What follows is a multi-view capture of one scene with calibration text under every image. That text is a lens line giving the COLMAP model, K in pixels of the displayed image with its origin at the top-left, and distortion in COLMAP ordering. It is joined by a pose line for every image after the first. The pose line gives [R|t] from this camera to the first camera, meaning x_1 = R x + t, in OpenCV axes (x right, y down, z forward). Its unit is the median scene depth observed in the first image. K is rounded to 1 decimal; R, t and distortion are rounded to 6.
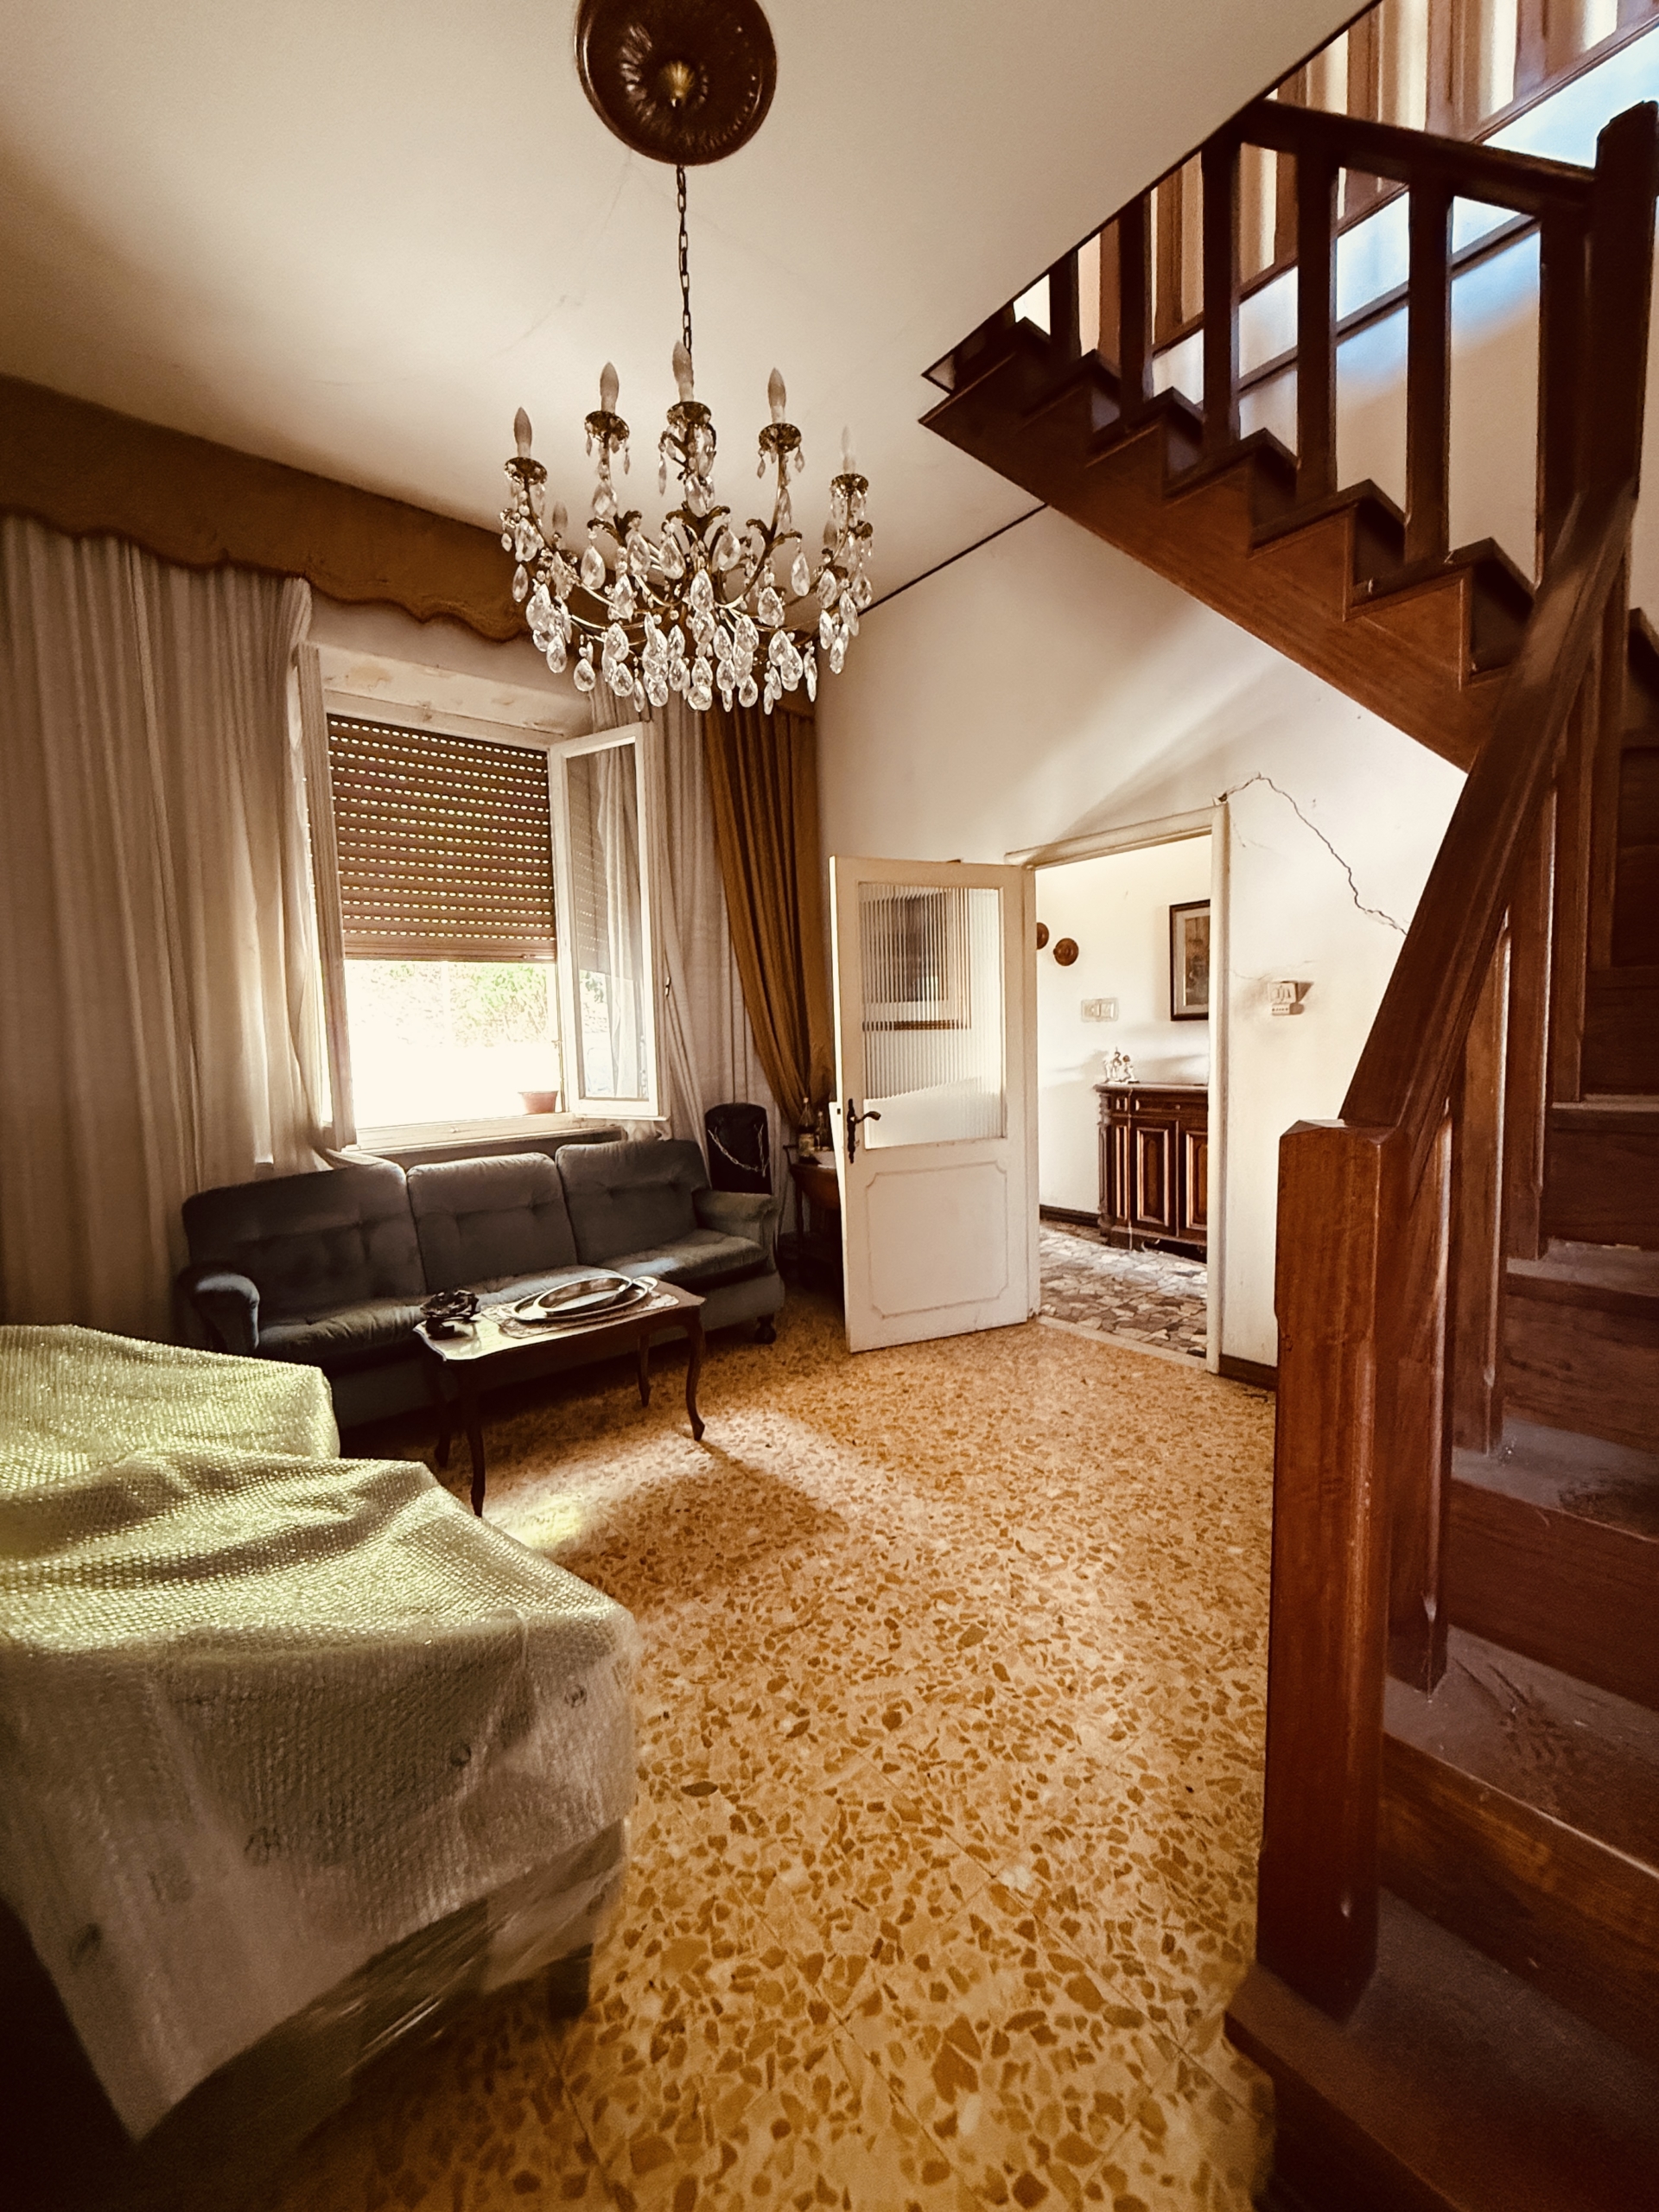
lens RADIAL K [[882.5, 0, 827.8], [0, 882.5, 1105.0], [0, 0, 1]] dist [-0.000460, 0.000316]
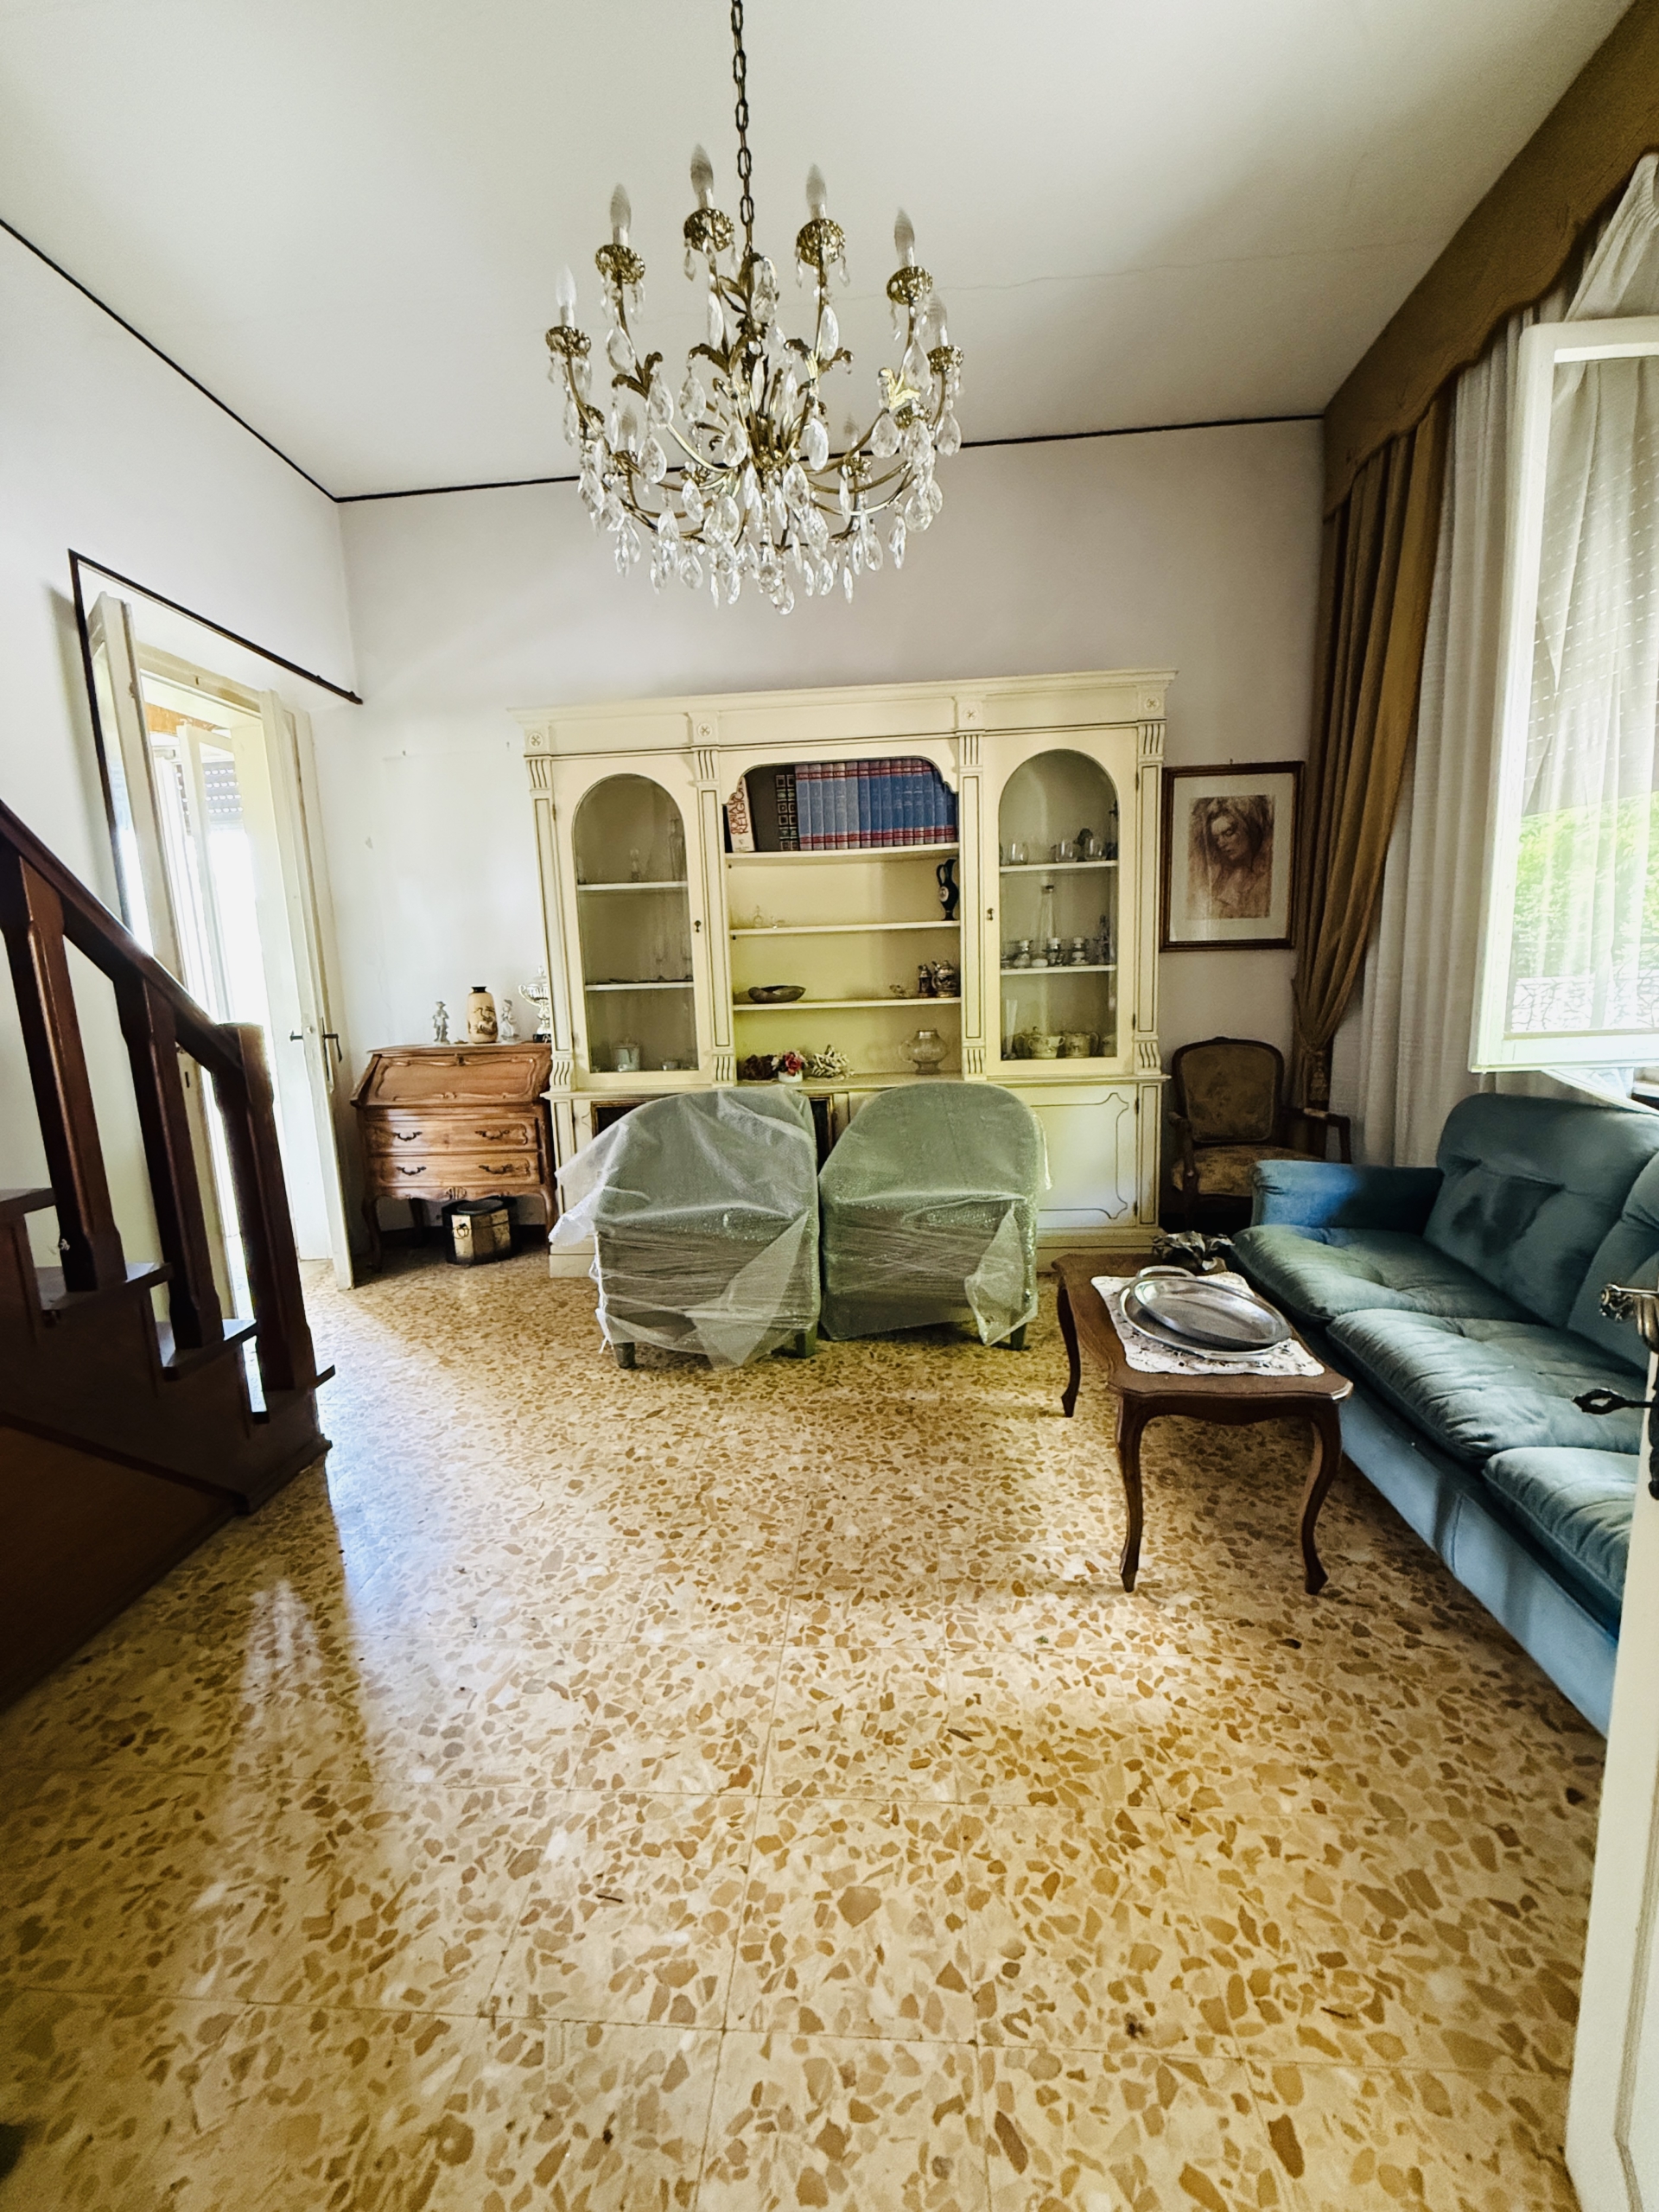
lens RADIAL K [[882.5, 0, 824.8], [0, 882.5, 1103.3], [0, 0, 1]] dist [-0.000460, 0.000316]
pose [[-0.688267, 0.169276, -0.705432, 0.436443], [0.000696, 0.972550, 0.232694, -0.115057], [0.725458, 0.159664, -0.669491, 1.378423]]
